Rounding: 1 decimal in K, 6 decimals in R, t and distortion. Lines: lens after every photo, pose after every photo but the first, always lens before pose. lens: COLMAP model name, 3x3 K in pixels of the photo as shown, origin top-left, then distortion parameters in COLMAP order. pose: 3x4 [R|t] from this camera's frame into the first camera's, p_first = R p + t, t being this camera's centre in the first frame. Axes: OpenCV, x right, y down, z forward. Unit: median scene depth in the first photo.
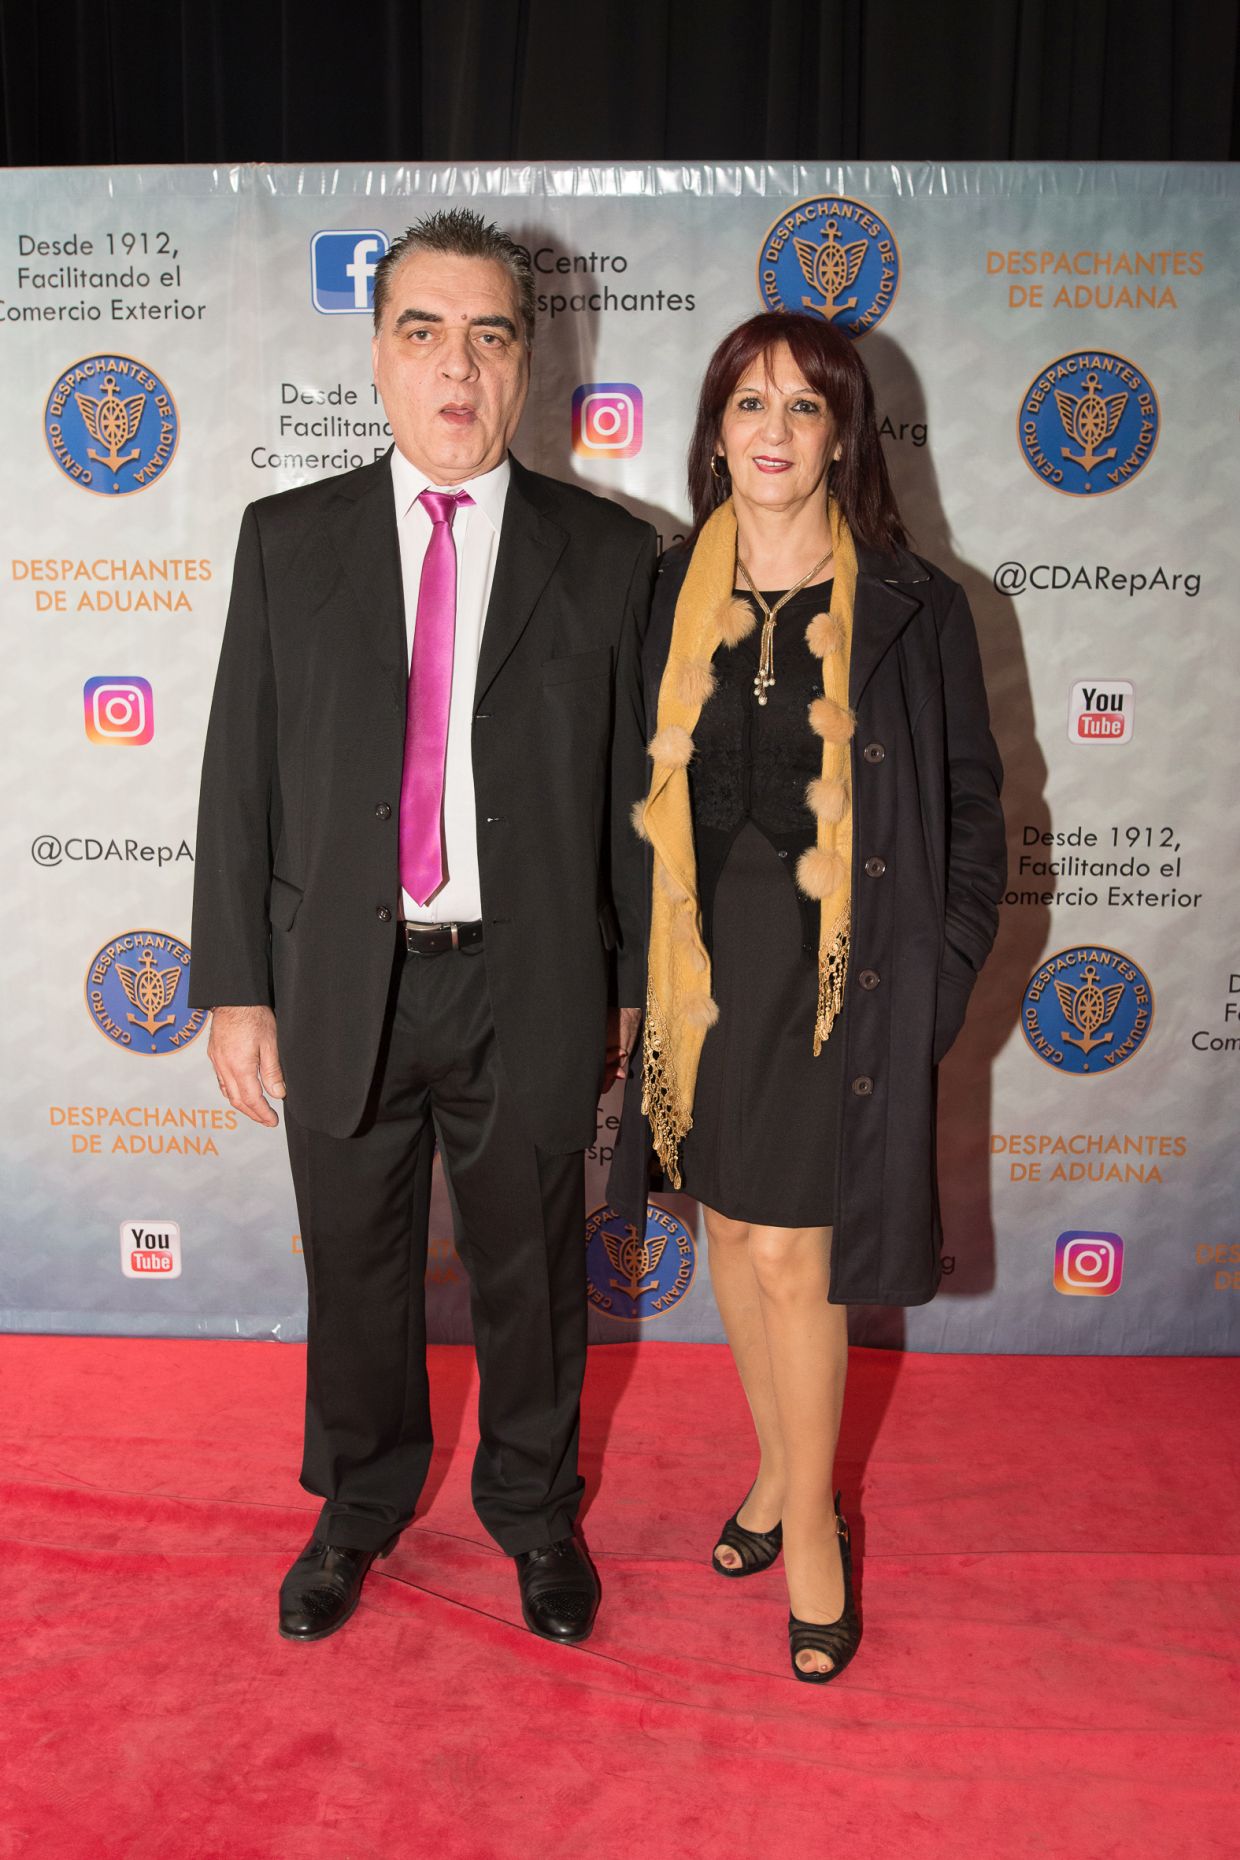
lens RADIAL K [[1706.4, 0, 612.6], [0, 1706.4, 945.8], [0, 0, 1]] dist [-0.026161, 0.000000]
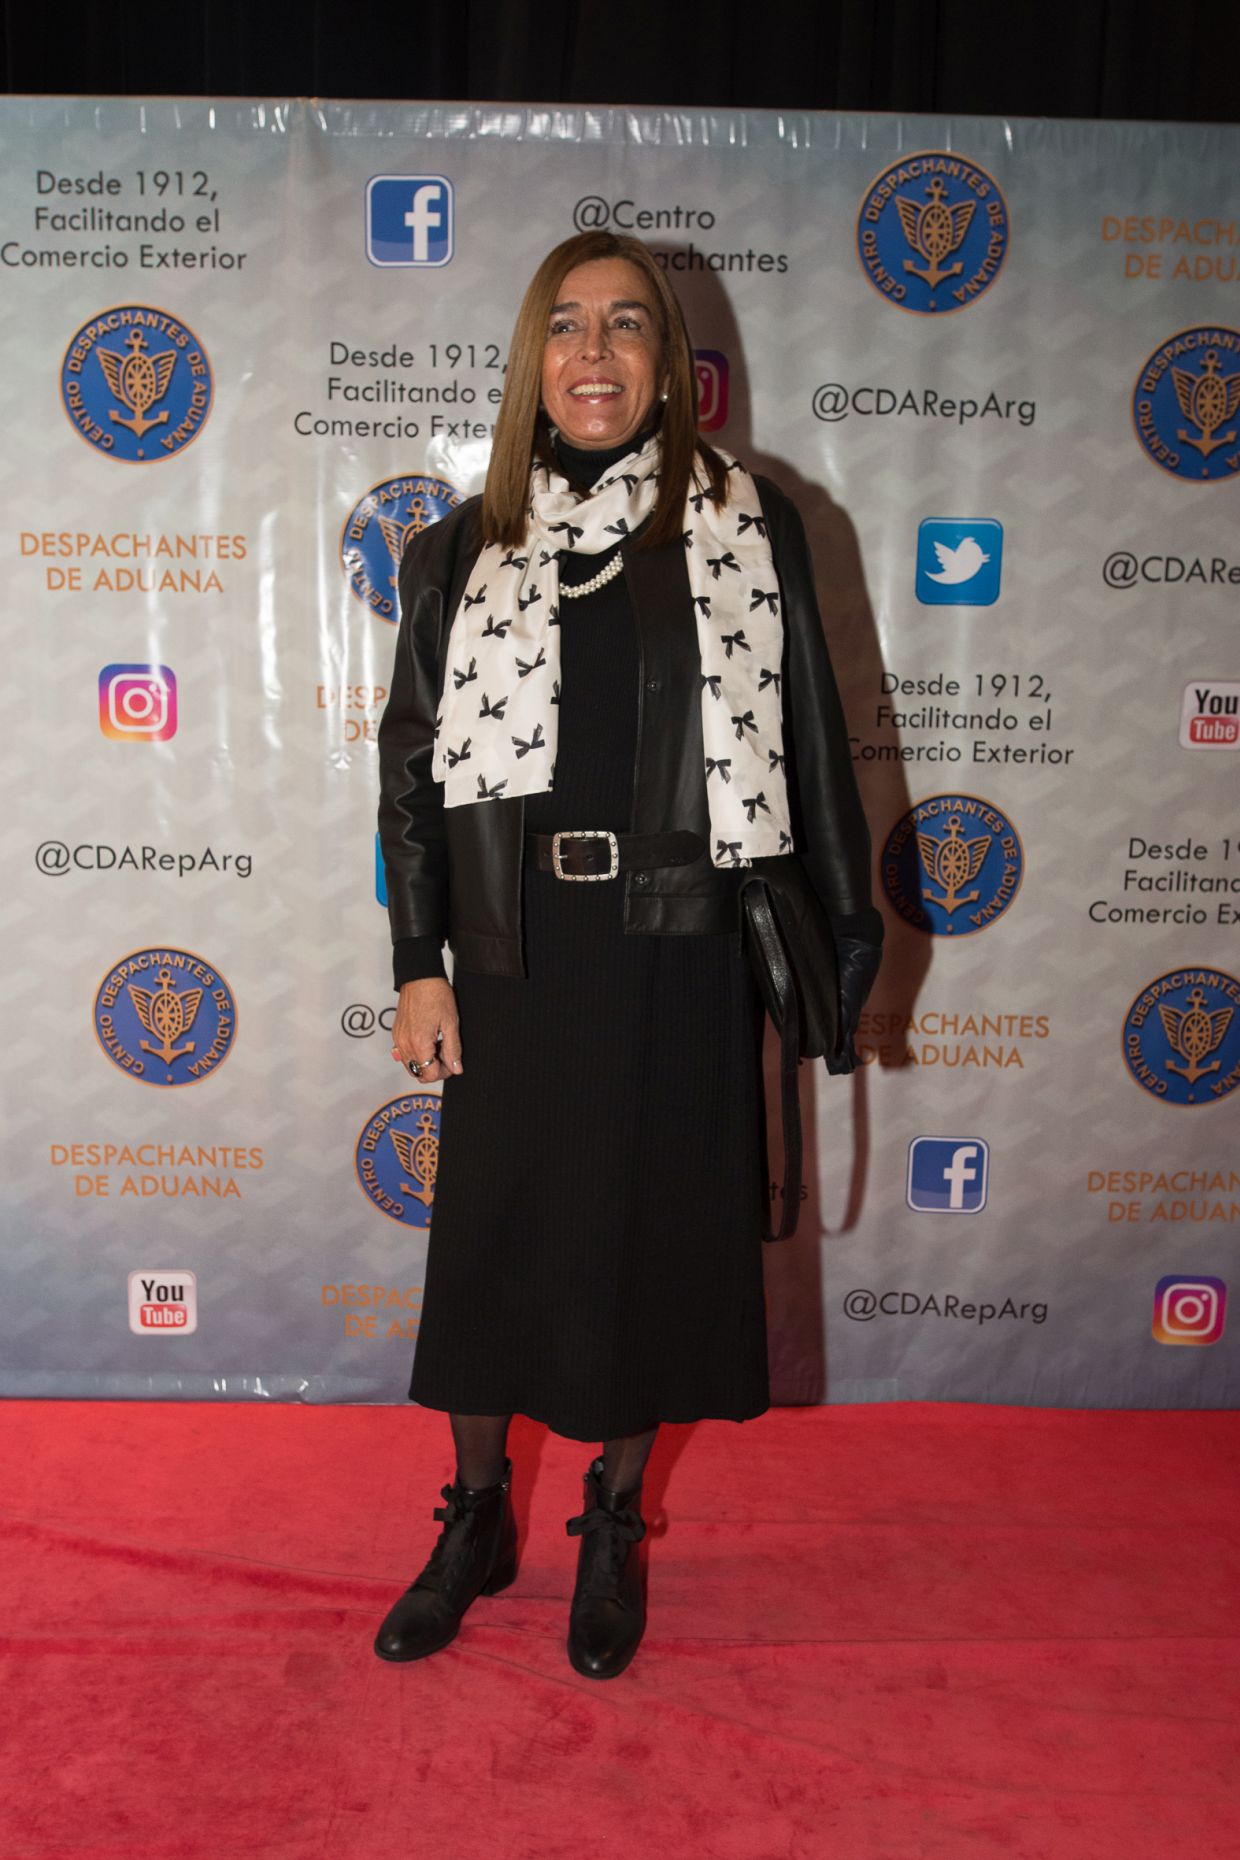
lens RADIAL K [[1706.4, 0, 614.1], [0, 1706.4, 943.3], [0, 0, 1]] dist [-0.026161, 0.000000]
pose [[0.998502, 0.003934, 0.054571, -0.091454], [-0.002861, 0.999801, -0.019725, 0.006331], [-0.054637, 0.019539, 0.998315, 0.094991]]
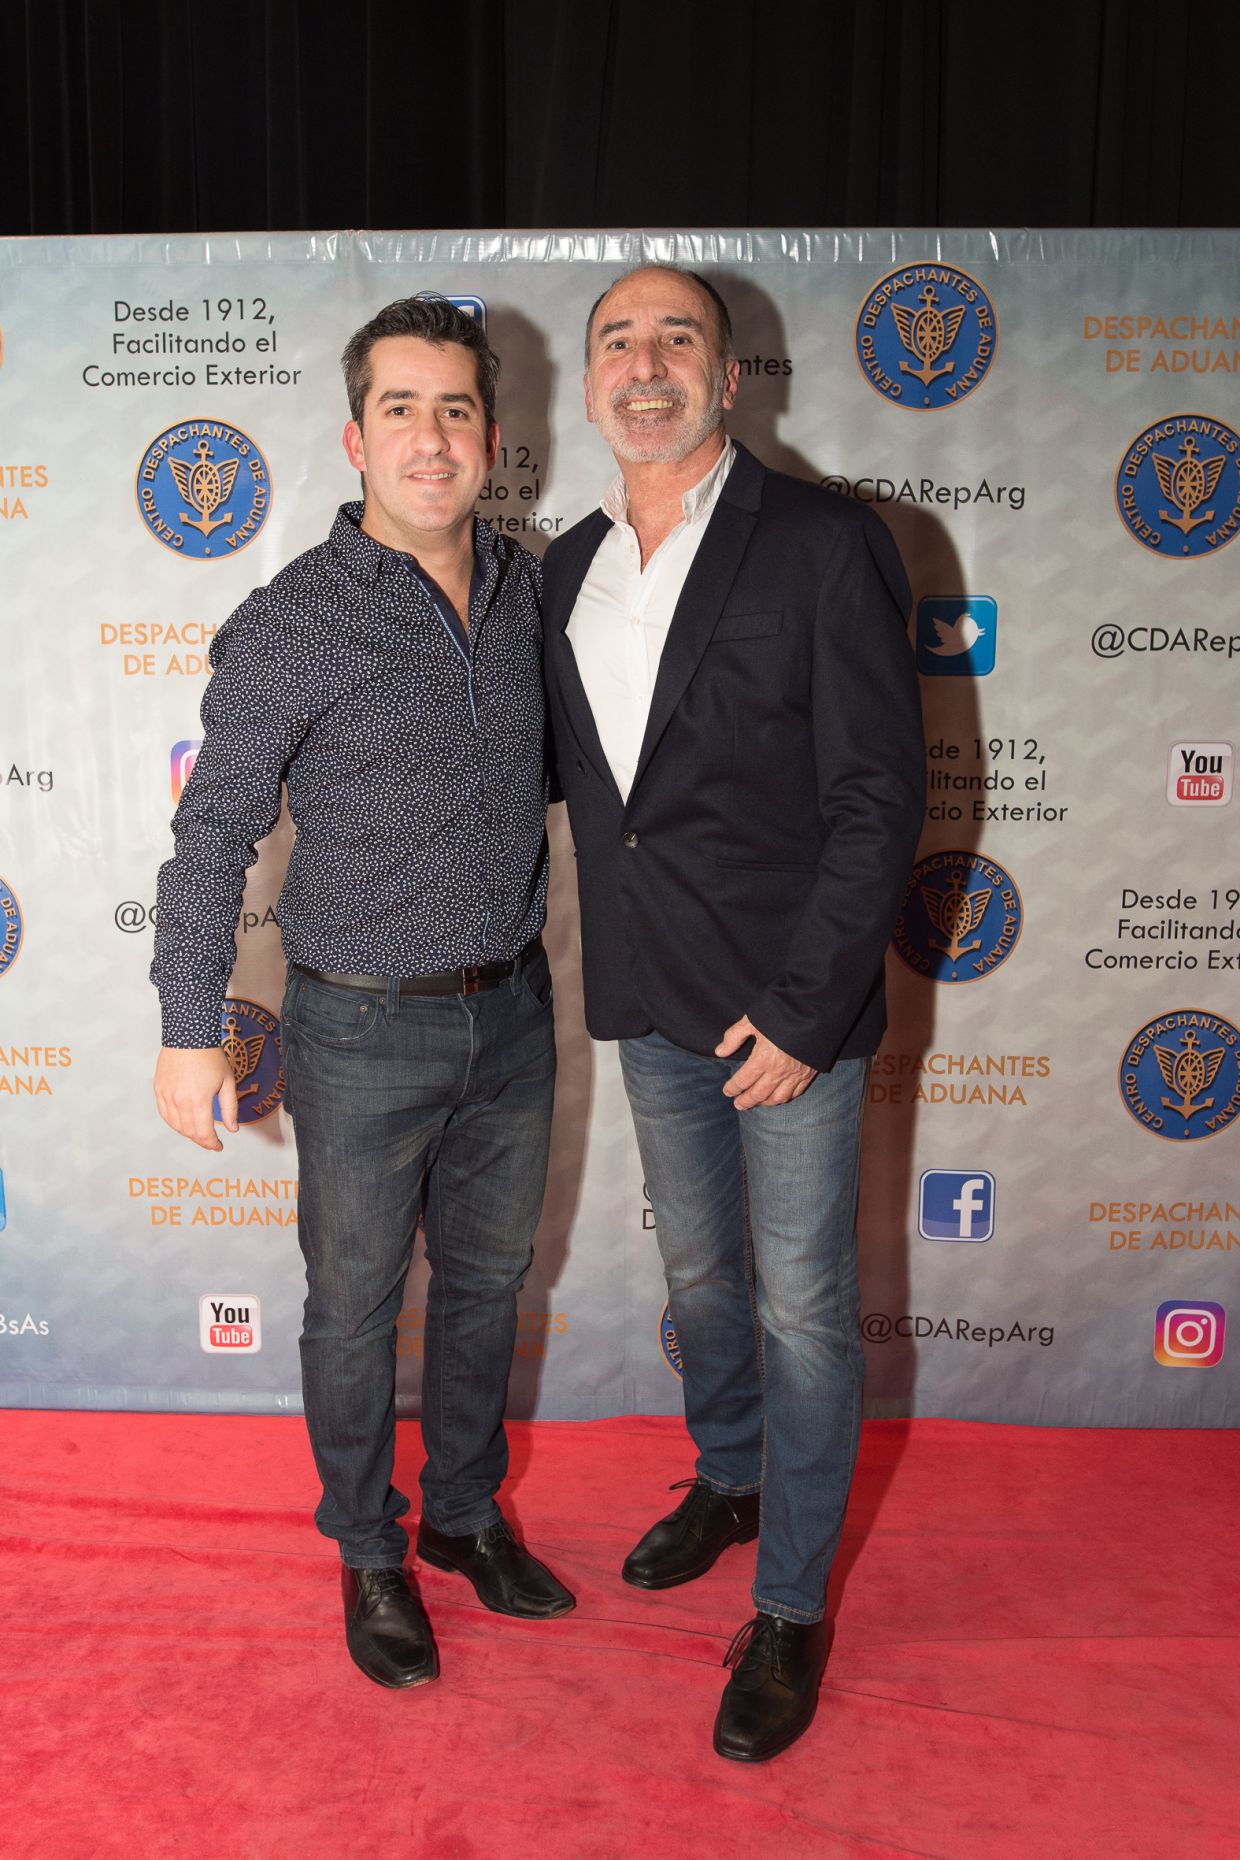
lens RADIAL K [[1706.4, 0, 608.9], [0, 1706.4, 946.5], [0, 0, 1]] dist [-0.026161, 0.000000]
pose [[0.999992, -0.002647, 0.003076, -0.061958], [0.002773, 0.999126, -0.041718, 0.003563], [-0.002963, 0.041726, 0.999125, 0.014132]]
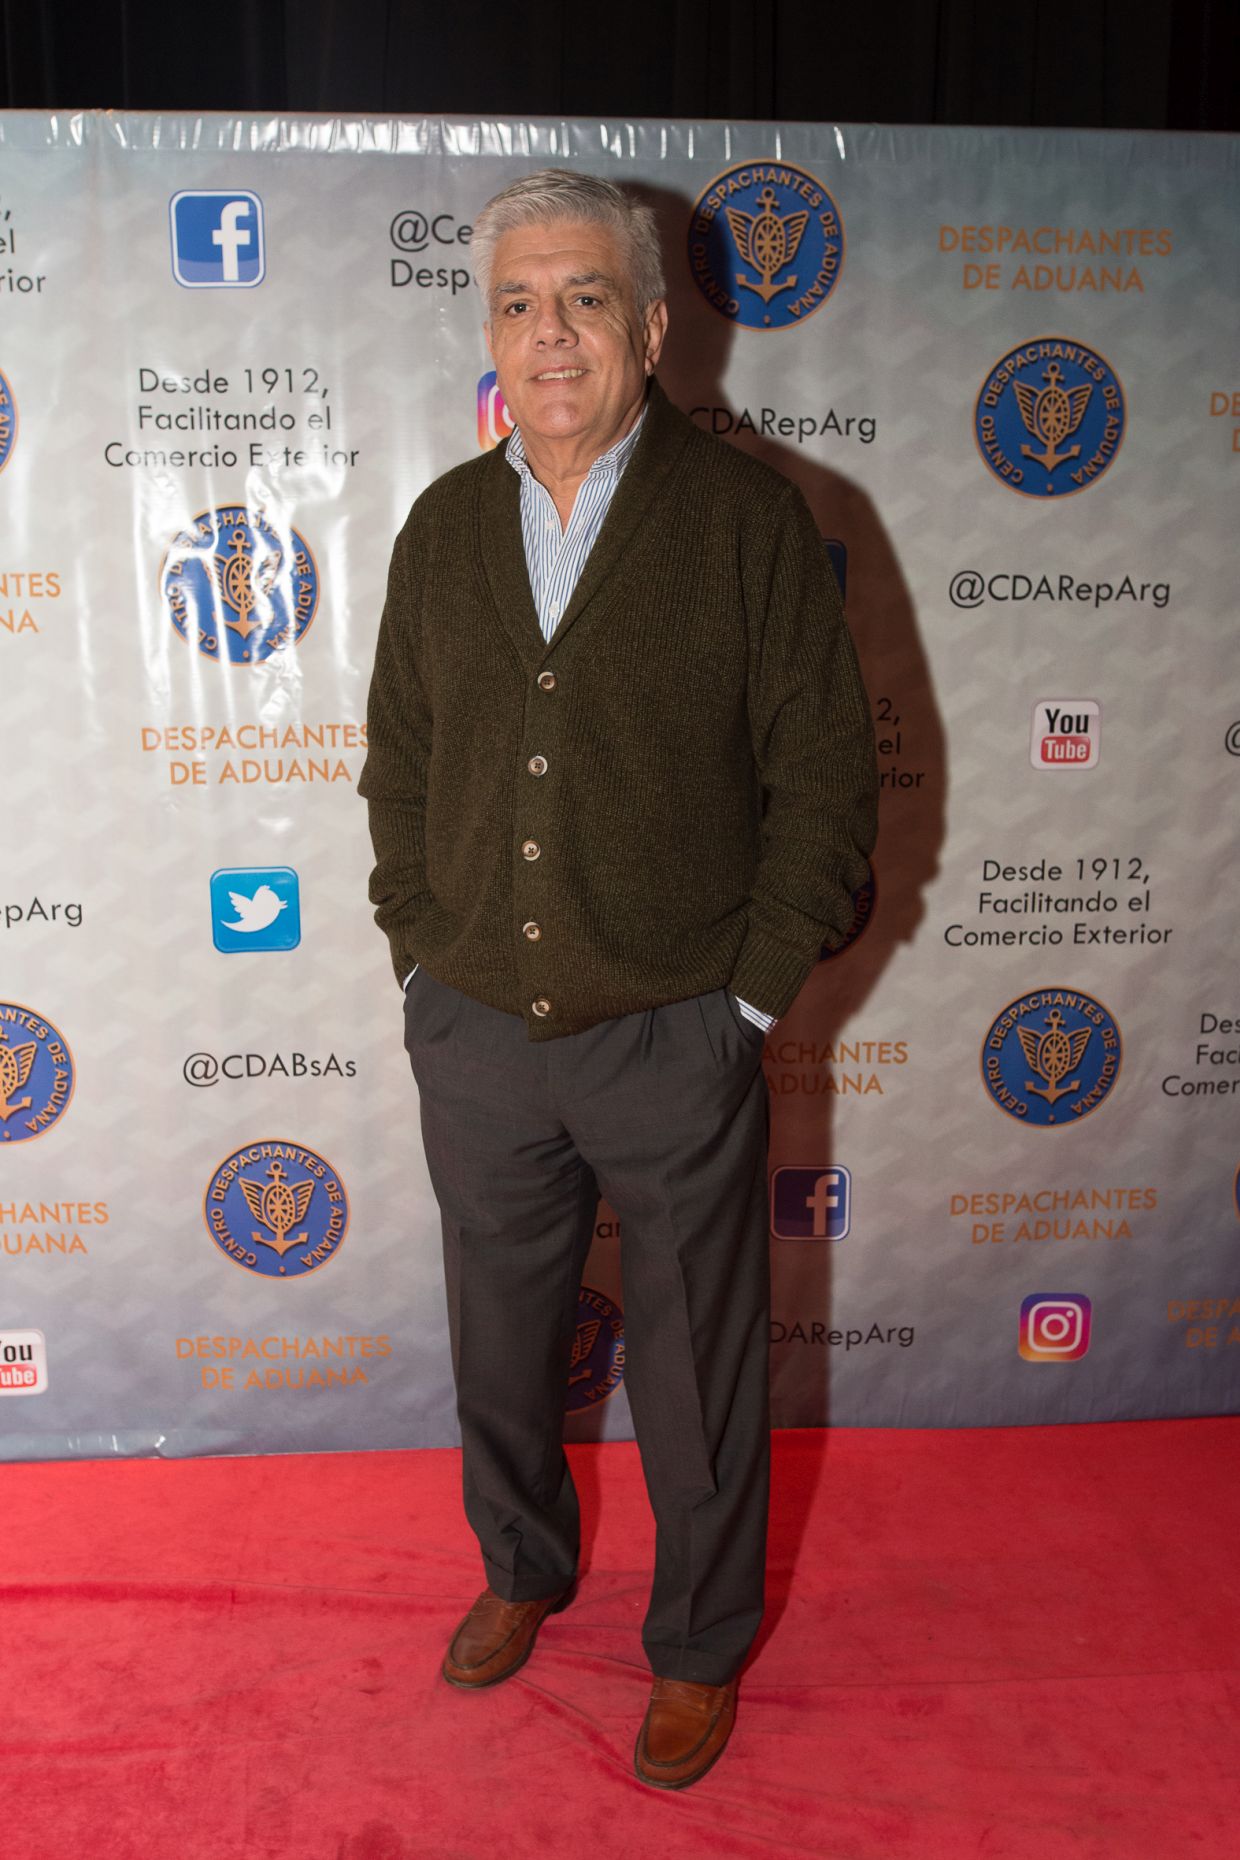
lens RADIAL K [[1706.4, 0, 622.8], [0, 1706.4, 942.3], [0, 0, 1]] dist [-0.026161, 0.000000]
pose [[0.994259, -0.027719, 0.103344, -0.047645], [0.026168, 0.999524, 0.016333, -0.047539], [-0.103748, -0.013534, 0.994512, 0.114582]]
